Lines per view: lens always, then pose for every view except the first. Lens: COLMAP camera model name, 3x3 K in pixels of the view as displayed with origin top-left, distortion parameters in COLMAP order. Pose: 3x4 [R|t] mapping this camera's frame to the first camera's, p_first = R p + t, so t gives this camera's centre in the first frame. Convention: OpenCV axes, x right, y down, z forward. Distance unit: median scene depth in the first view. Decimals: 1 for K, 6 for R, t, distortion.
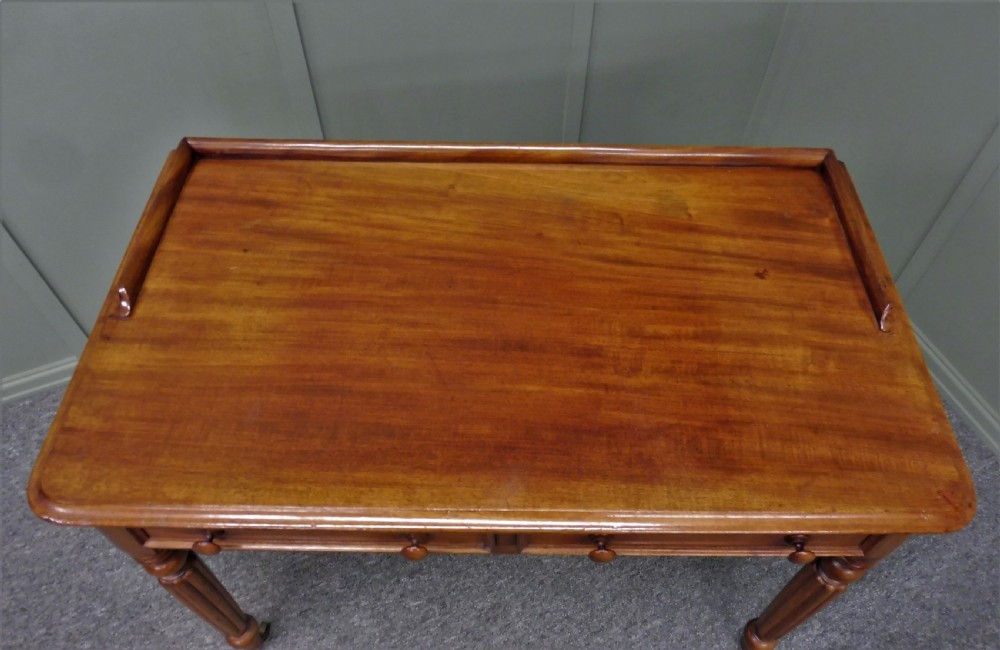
lens RADIAL K [[751.1, 0, 514.5], [0, 751.1, 268.1], [0, 0, 1]] dist [-0.075148, 0.044001]
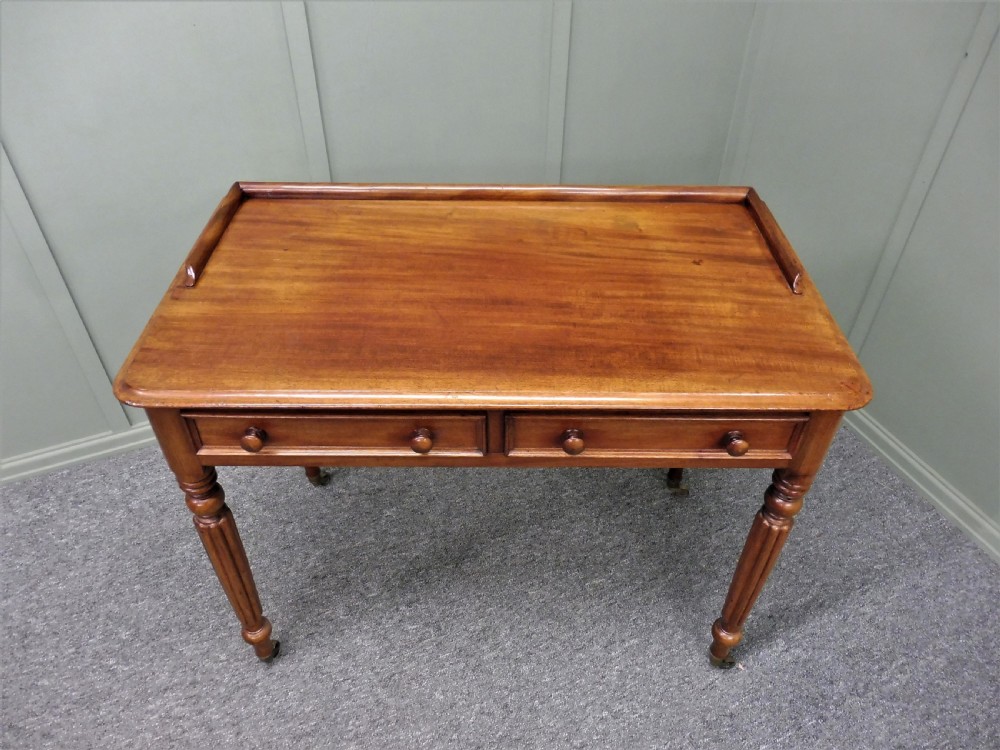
lens RADIAL K [[729.1, 0, 499.8], [0, 729.1, 375.3], [0, 0, 1]] dist [-0.065393, 0.026902]
pose [[0.999955, -0.009466, 0.000519, -0.003154], [0.009425, 0.986812, -0.161596, 0.362104], [0.001018, 0.161594, 0.986857, -0.159330]]
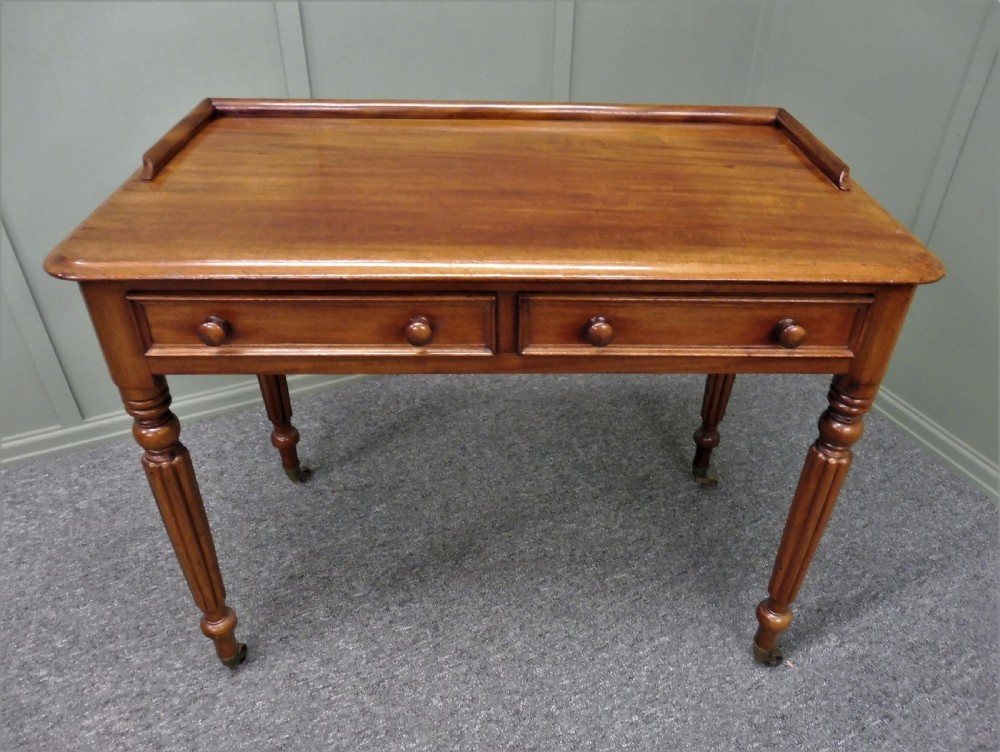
lens RADIAL K [[760.0, 0, 523.4], [0, 760.0, 395.2], [0, 0, 1]] dist [-0.054319, 0.017657]
pose [[0.999095, -0.017457, 0.038798, -0.024679], [0.026371, 0.969725, -0.242773, 0.562555], [-0.033385, 0.243576, 0.969307, 0.002398]]
